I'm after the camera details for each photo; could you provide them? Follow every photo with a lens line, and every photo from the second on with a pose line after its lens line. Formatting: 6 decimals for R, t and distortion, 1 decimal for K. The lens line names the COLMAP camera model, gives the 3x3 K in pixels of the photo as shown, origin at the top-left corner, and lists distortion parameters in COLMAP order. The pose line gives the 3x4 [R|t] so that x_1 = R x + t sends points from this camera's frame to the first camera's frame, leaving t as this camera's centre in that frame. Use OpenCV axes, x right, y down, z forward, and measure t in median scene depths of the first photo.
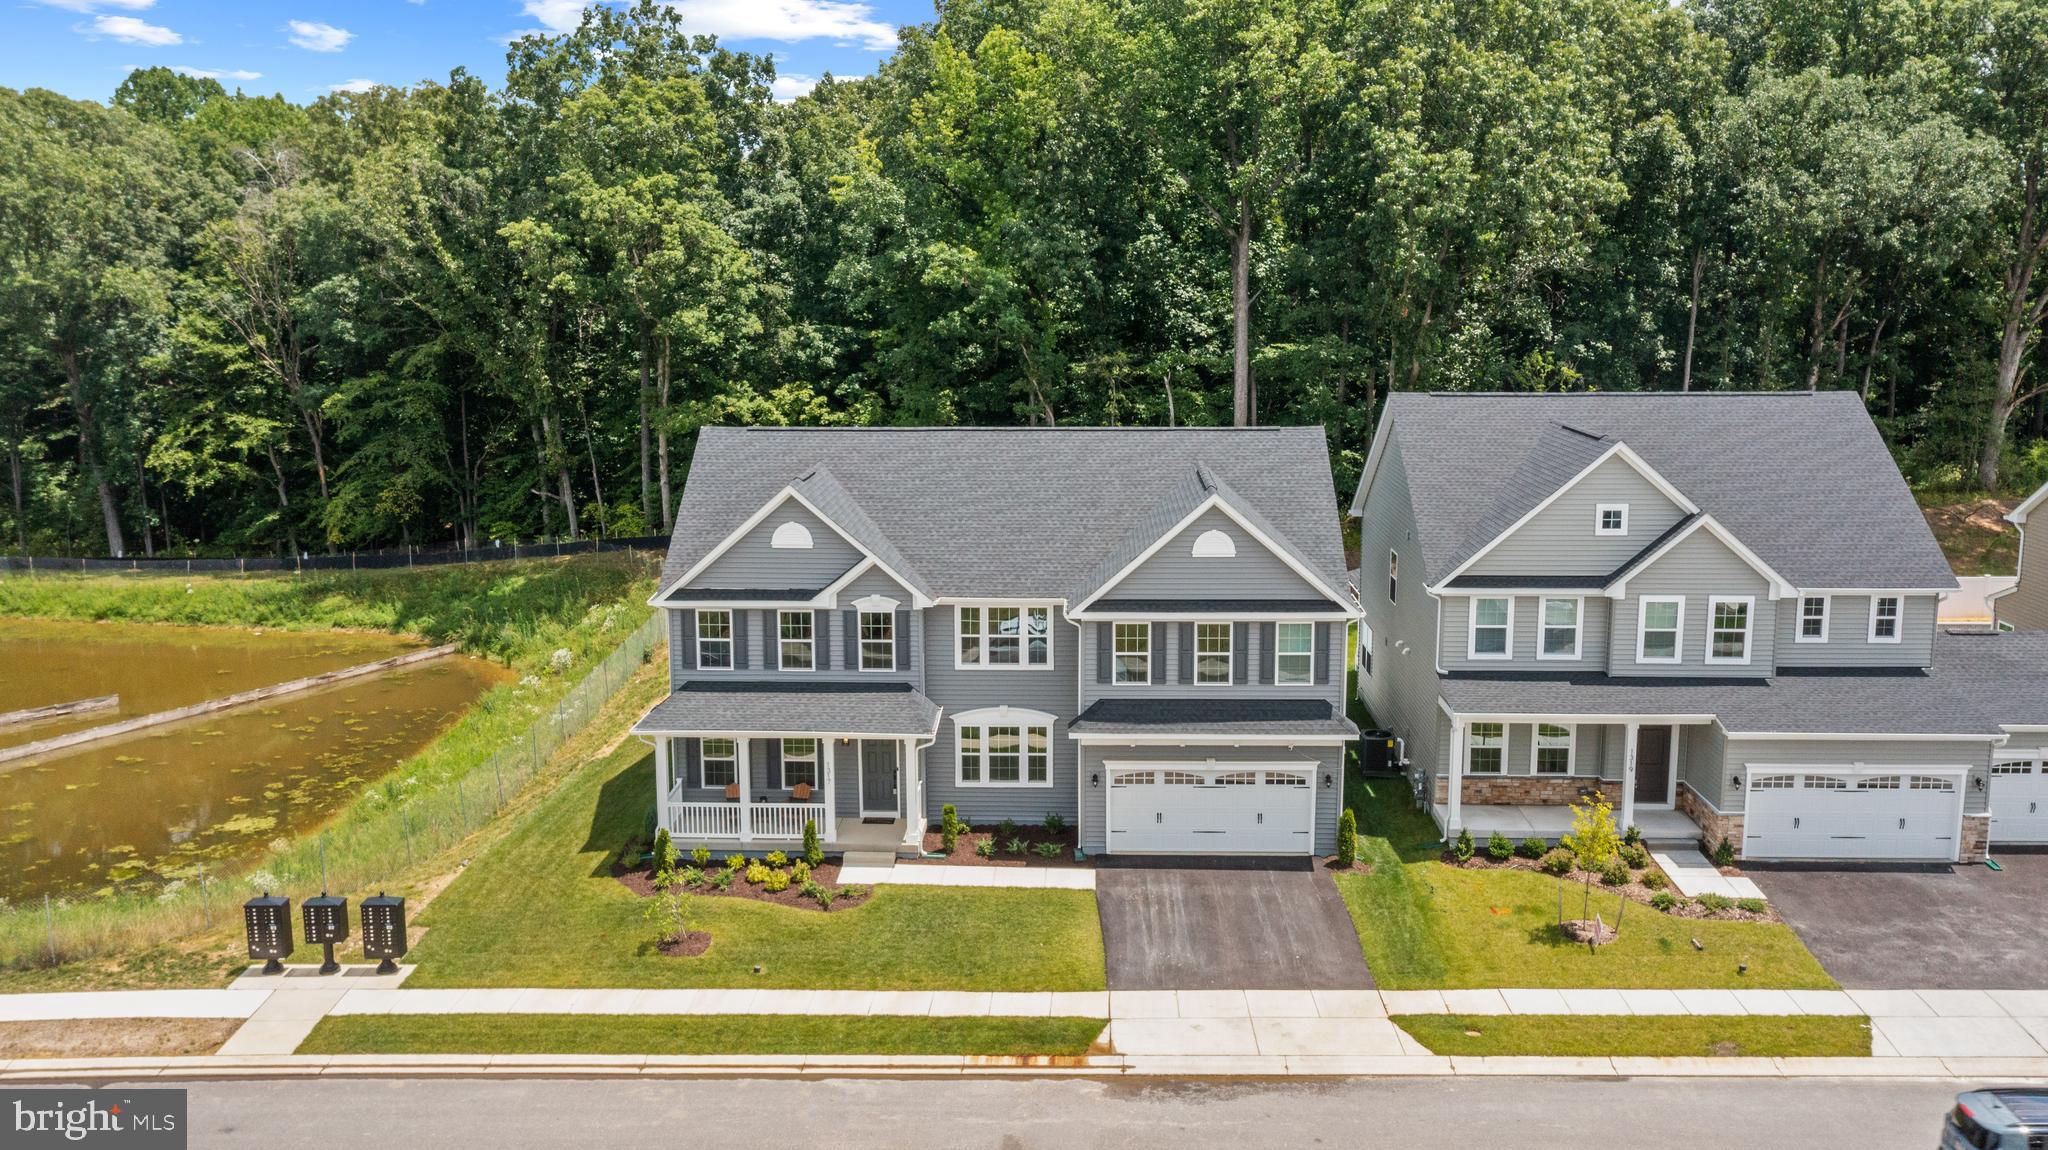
lens RADIAL K [[1662.3, 0, 1024.0], [0, 1662.3, 575.0], [0, 0, 1]] dist [0.001832, 0.000662]
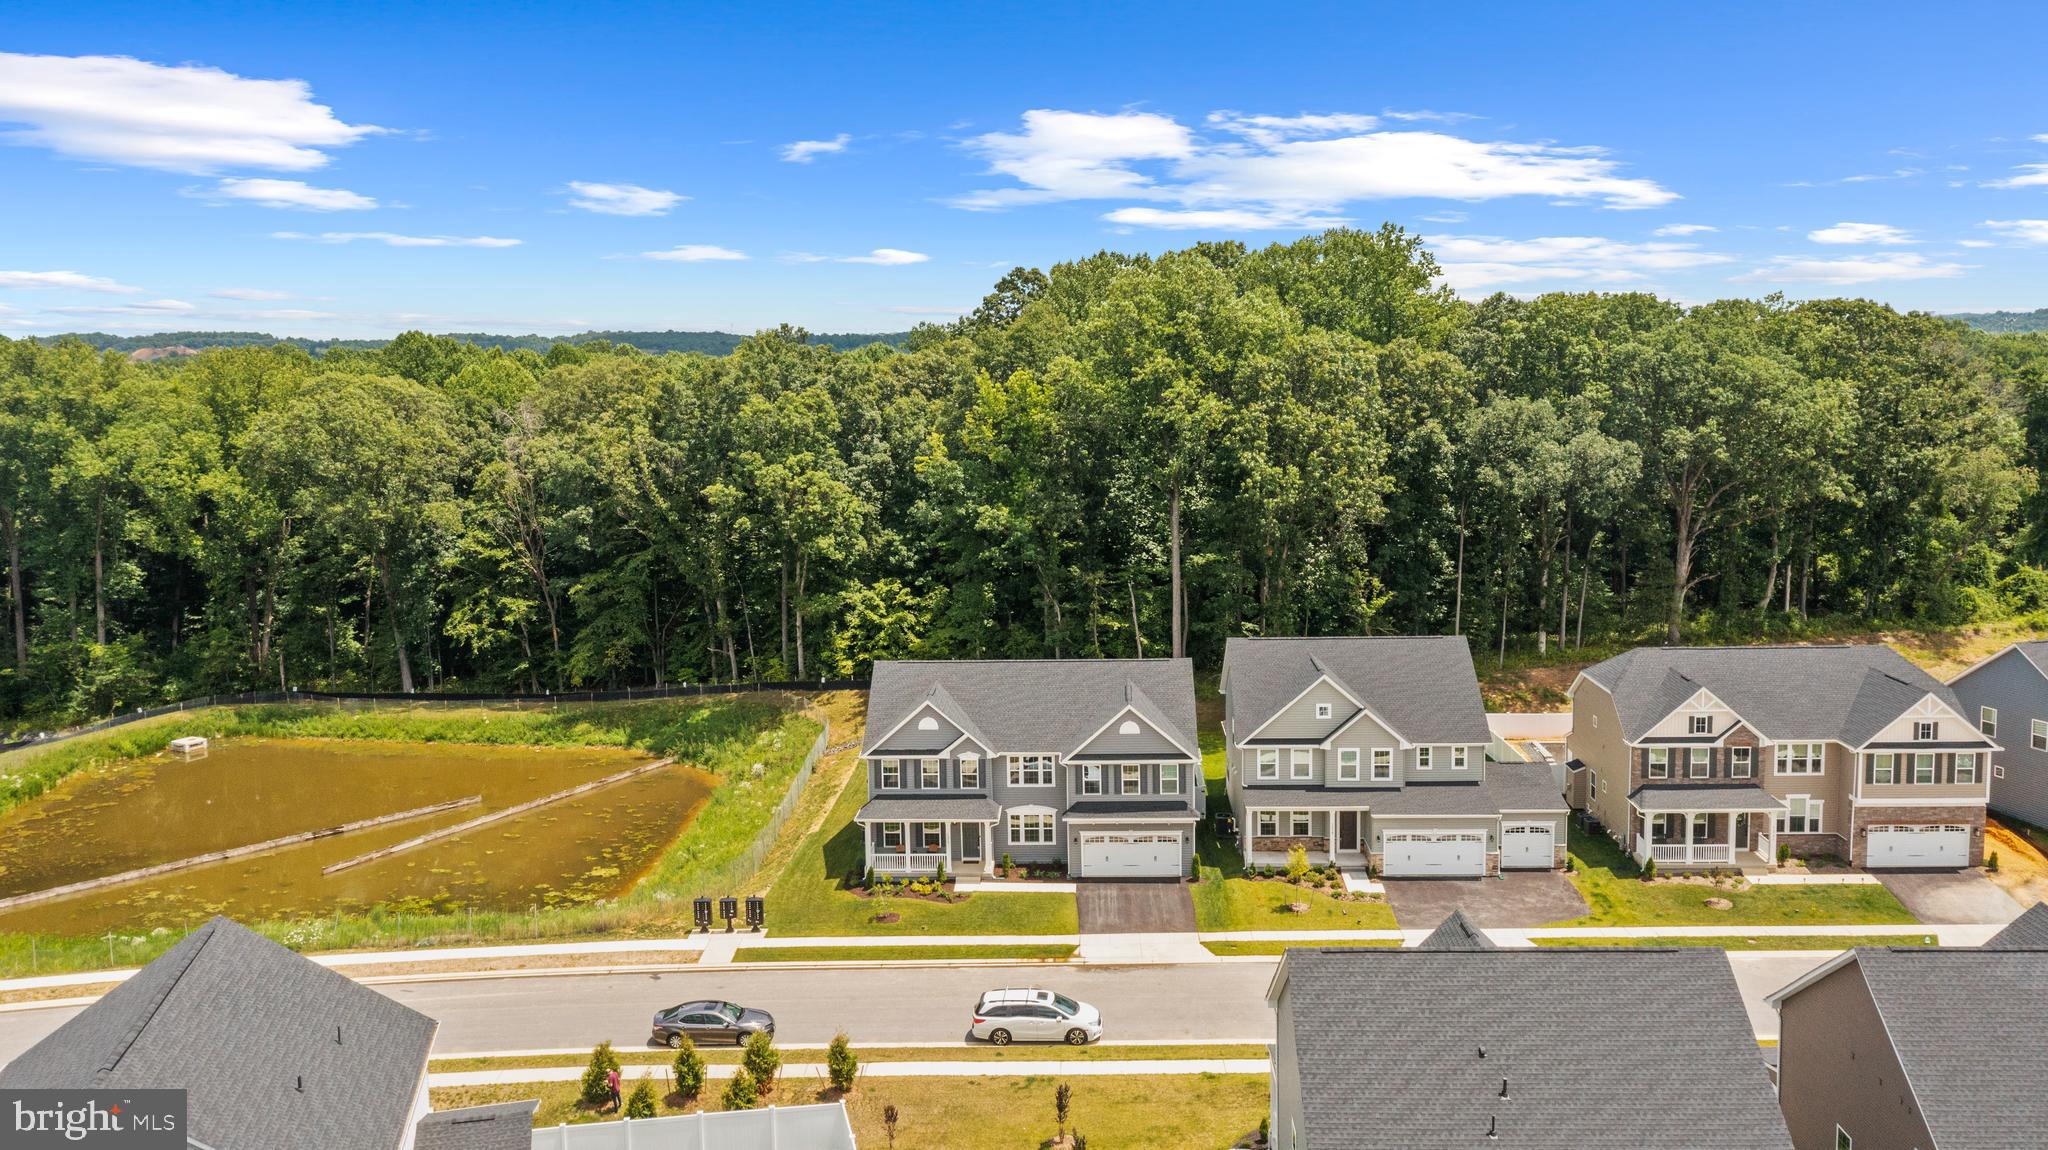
lens RADIAL K [[1641.8, 0, 987.6], [0, 1641.8, 527.1], [0, 0, 1]] dist [0.003966, 0.000727]
pose [[0.999257, -0.017462, -0.034356, 0.009491], [0.015058, 0.997501, -0.069033, -0.123531], [0.035476, 0.068464, 0.997023, -1.040651]]
